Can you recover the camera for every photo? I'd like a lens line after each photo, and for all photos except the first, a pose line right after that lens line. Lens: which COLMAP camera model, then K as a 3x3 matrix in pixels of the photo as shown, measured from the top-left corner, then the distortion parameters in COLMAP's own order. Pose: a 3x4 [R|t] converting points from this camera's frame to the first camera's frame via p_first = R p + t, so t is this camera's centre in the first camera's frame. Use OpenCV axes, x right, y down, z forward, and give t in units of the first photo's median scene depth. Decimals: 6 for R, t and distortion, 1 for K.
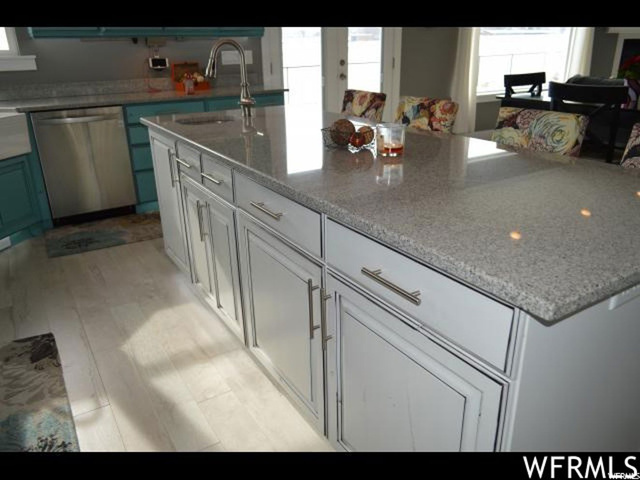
lens RADIAL K [[505.5, 0, 320.6], [0, 505.5, 240.1], [0, 0, 1]] dist [-0.003692, -0.000854]
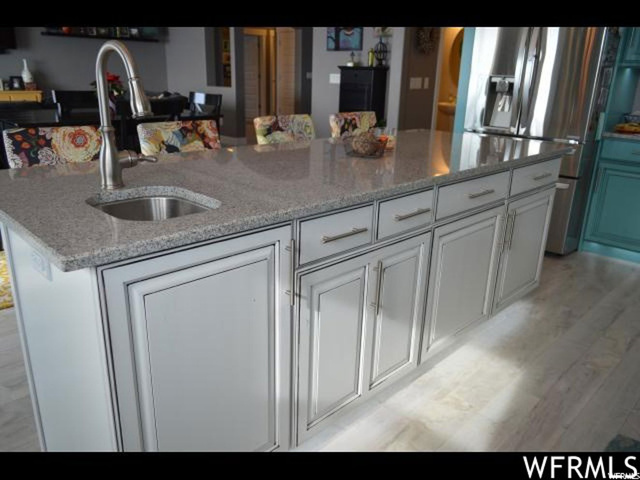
lens RADIAL K [[505.5, 0, 319.9], [0, 505.5, 239.6], [0, 0, 1]] dist [-0.003692, -0.000854]
pose [[-0.222686, -0.297737, 0.928312, -0.770053], [0.334058, 0.871269, 0.359576, -0.344134], [-0.915869, 0.390183, -0.094558, 0.953625]]
